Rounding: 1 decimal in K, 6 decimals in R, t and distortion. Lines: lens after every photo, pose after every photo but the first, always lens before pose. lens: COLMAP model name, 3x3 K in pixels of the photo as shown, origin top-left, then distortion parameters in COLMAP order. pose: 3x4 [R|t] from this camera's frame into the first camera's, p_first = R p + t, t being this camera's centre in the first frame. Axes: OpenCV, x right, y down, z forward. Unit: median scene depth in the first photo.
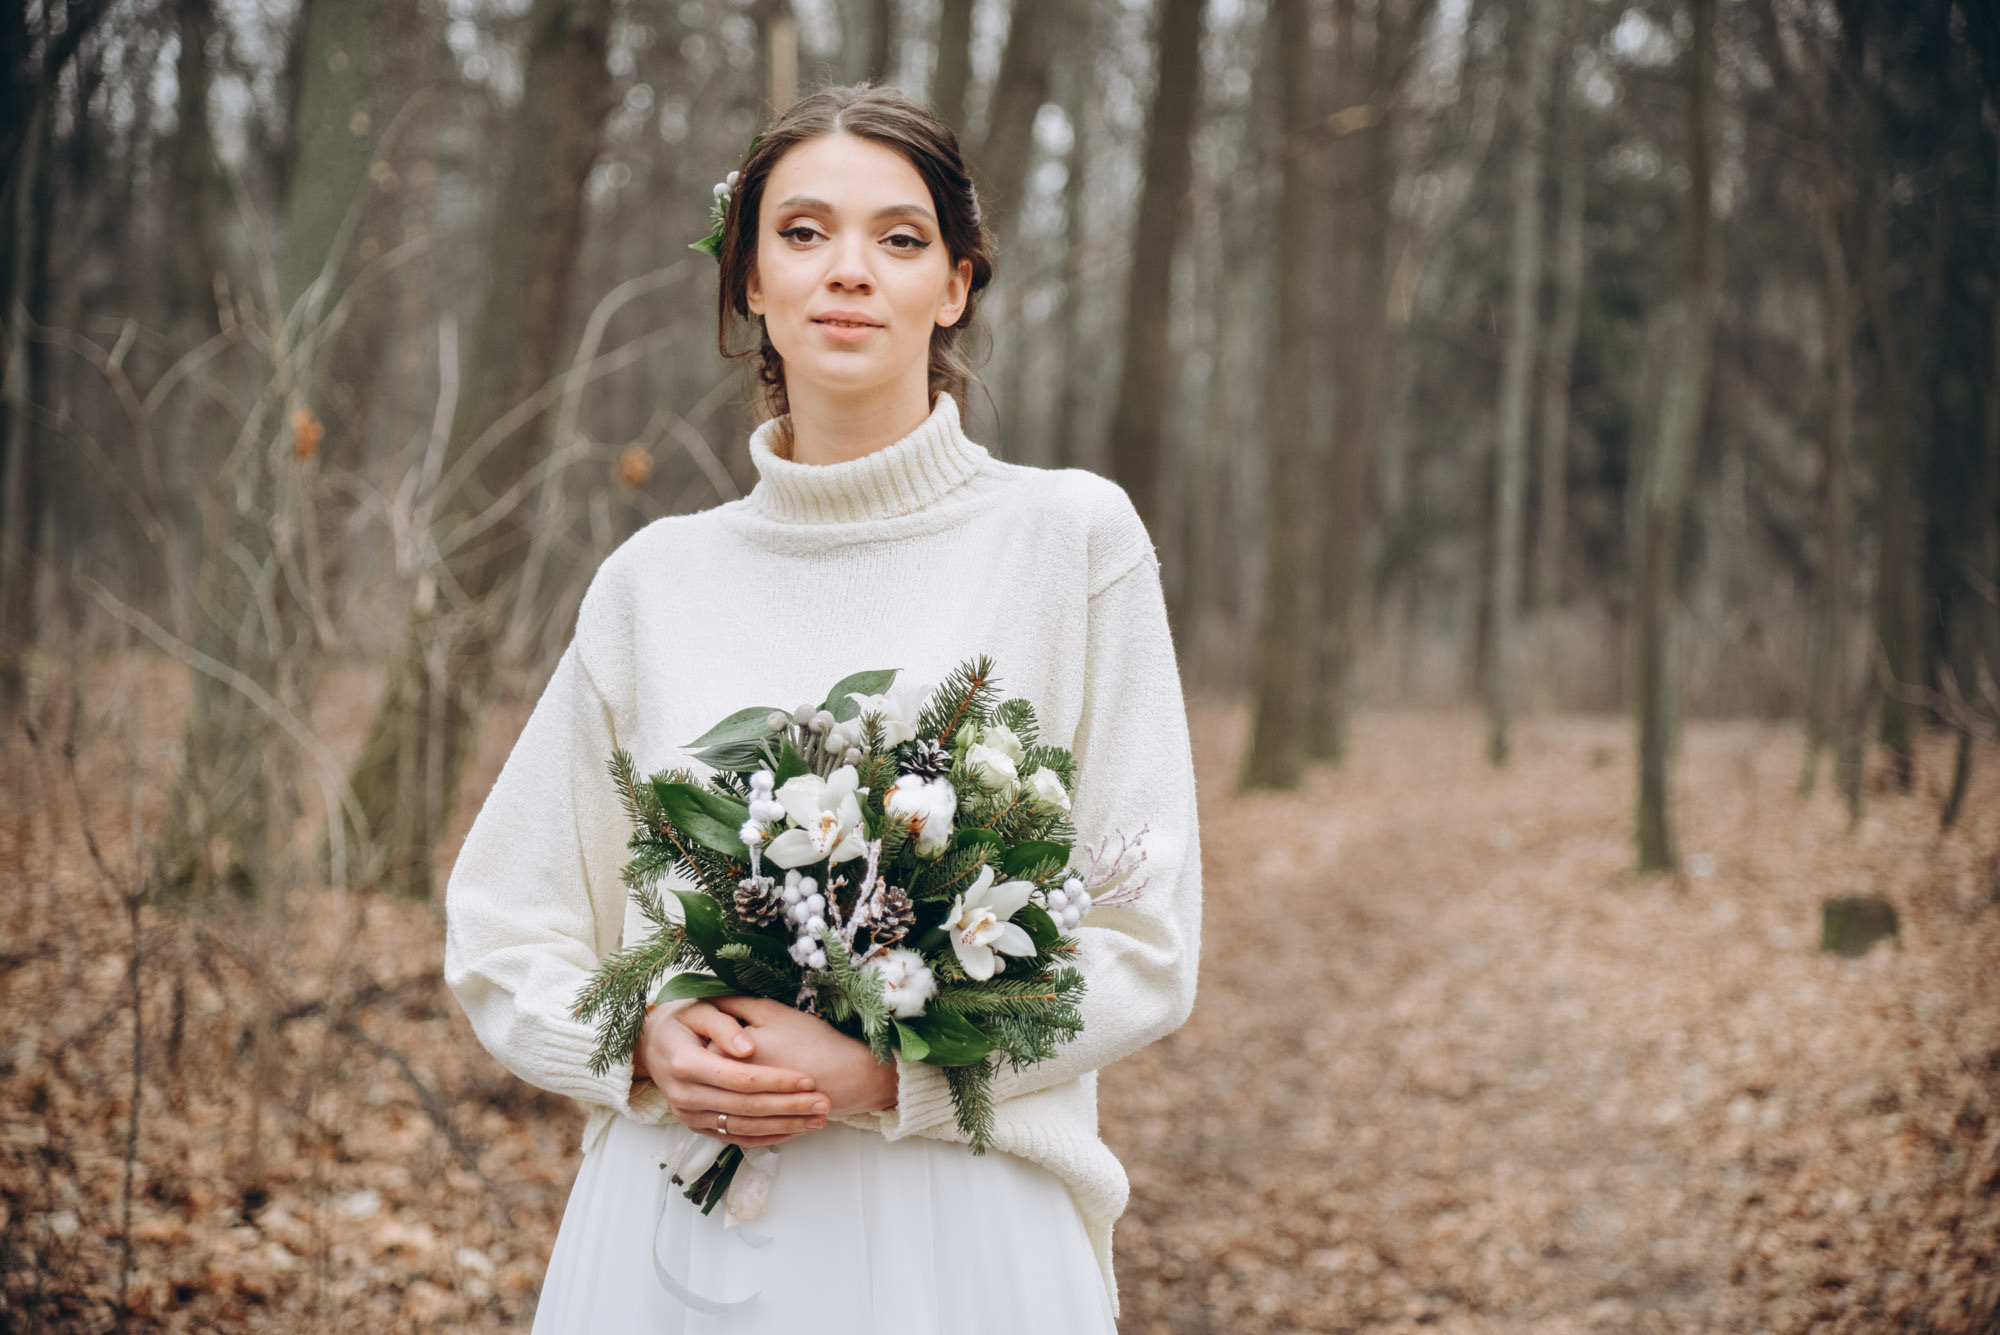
lens RADIAL K [[4814.5, 0, 998.6], [0, 4814.5, 656.2], [0, 0, 1]] dist [0.017507, 0.000000]
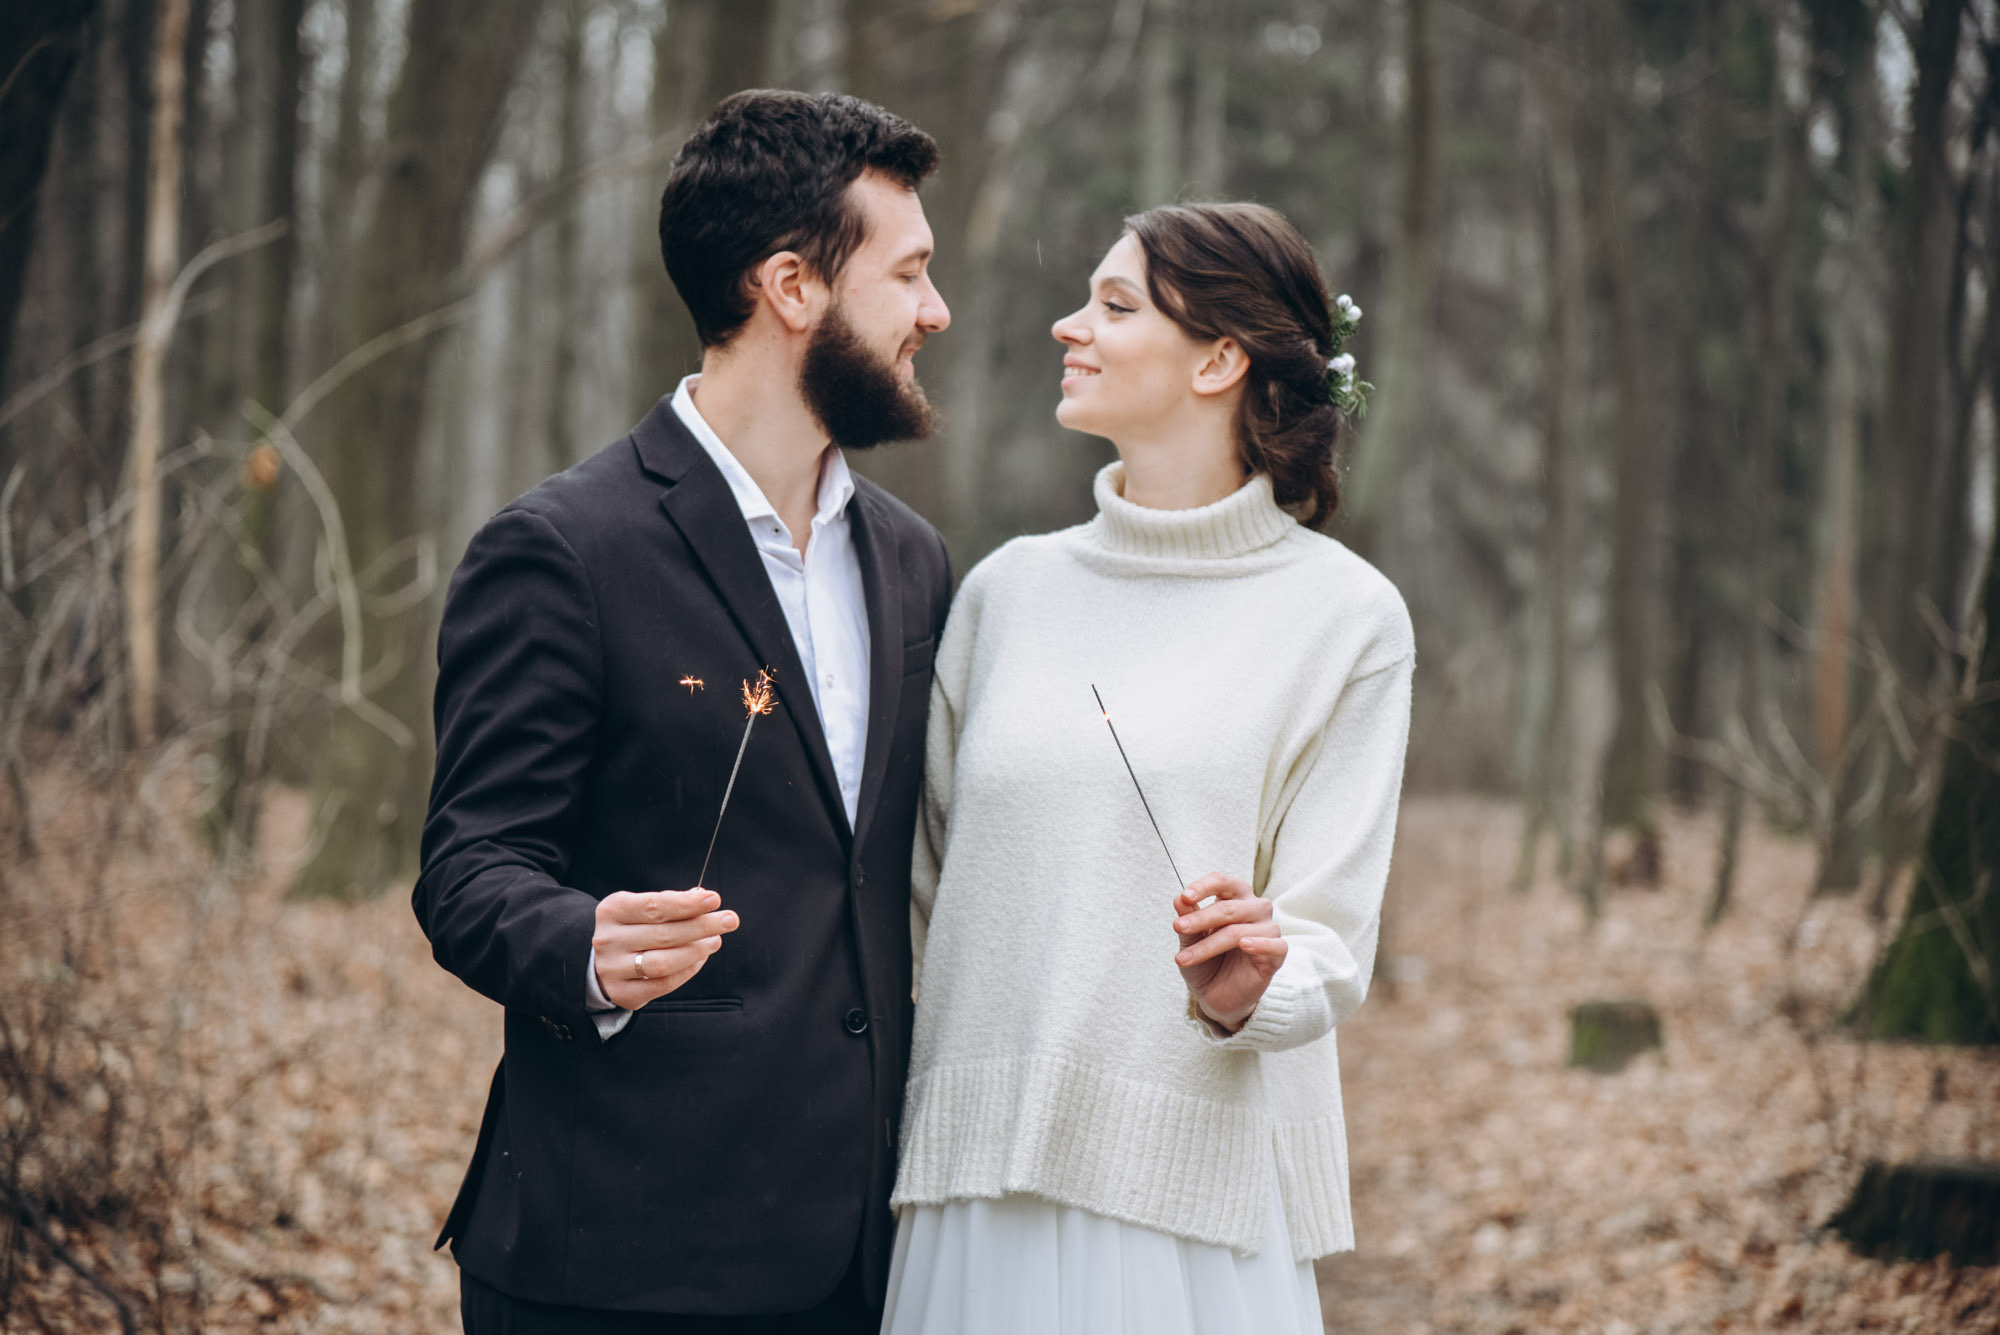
lens RADIAL K [[6893.7, 0, 999.6], [0, 6893.7, 669.8], [0, 0, 1]] dist [-0.278555, 0.000000]
pose [[0.995453, 0.009201, 0.094808, -0.036579], [-0.008634, 0.999942, -0.006384, 0.003432], [-0.094861, 0.005536, 0.995475, -0.146433]]
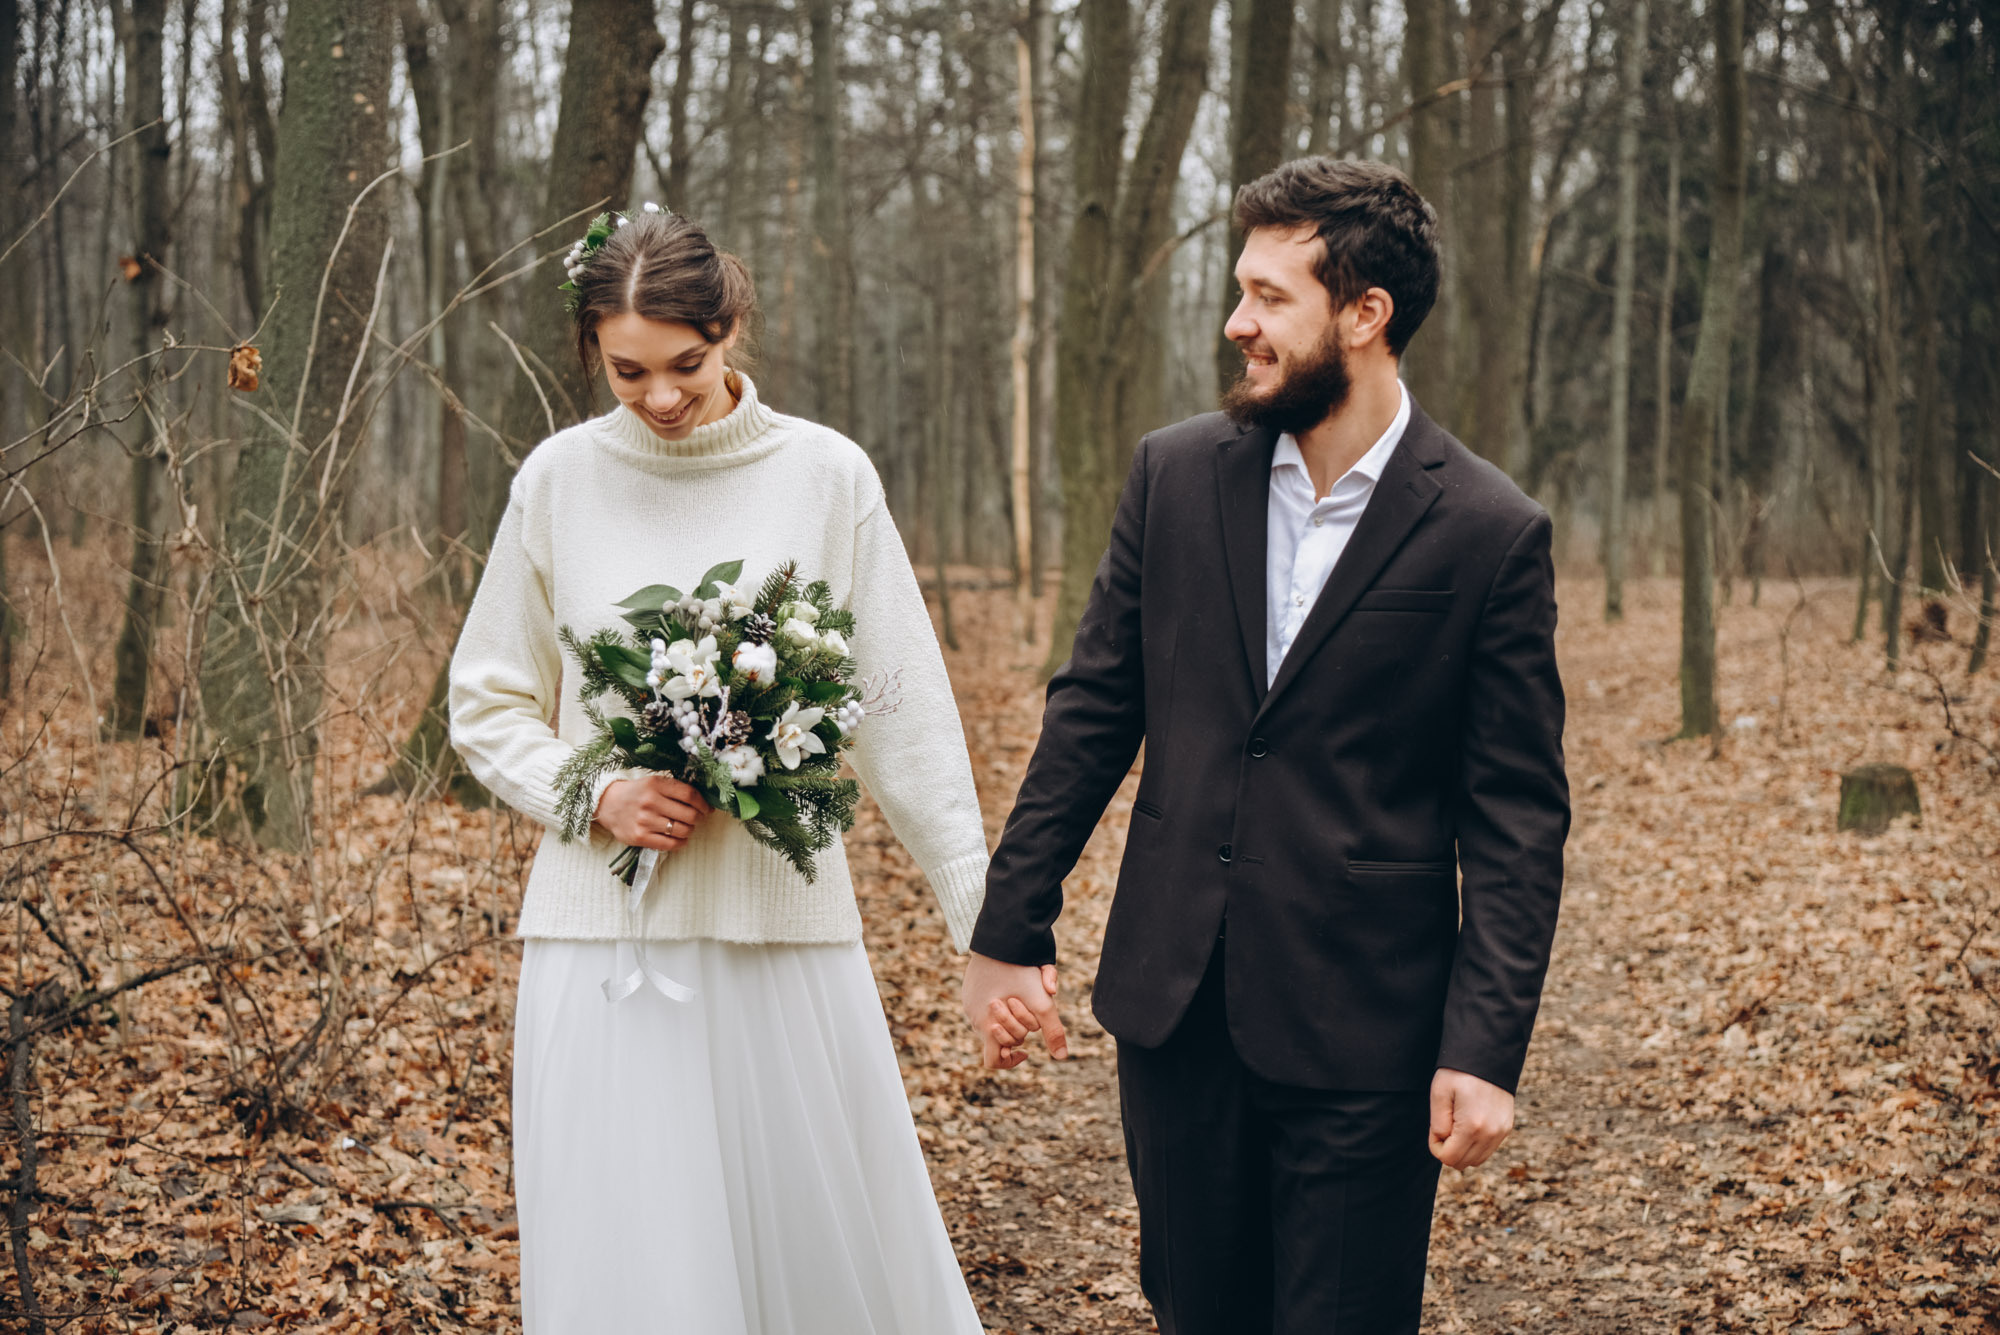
lens RADIAL K [[3282.7, 0, 997.8], [0, 3282.7, 658.5], [0, 0, 1]] dist [-0.004046, 0.000000]
pose [[0.995177, -0.018545, -0.096326, 0.064529], [0.022143, 0.999092, 0.036411, -0.004081], [0.095563, -0.038369, 0.994684, 0.309398]]
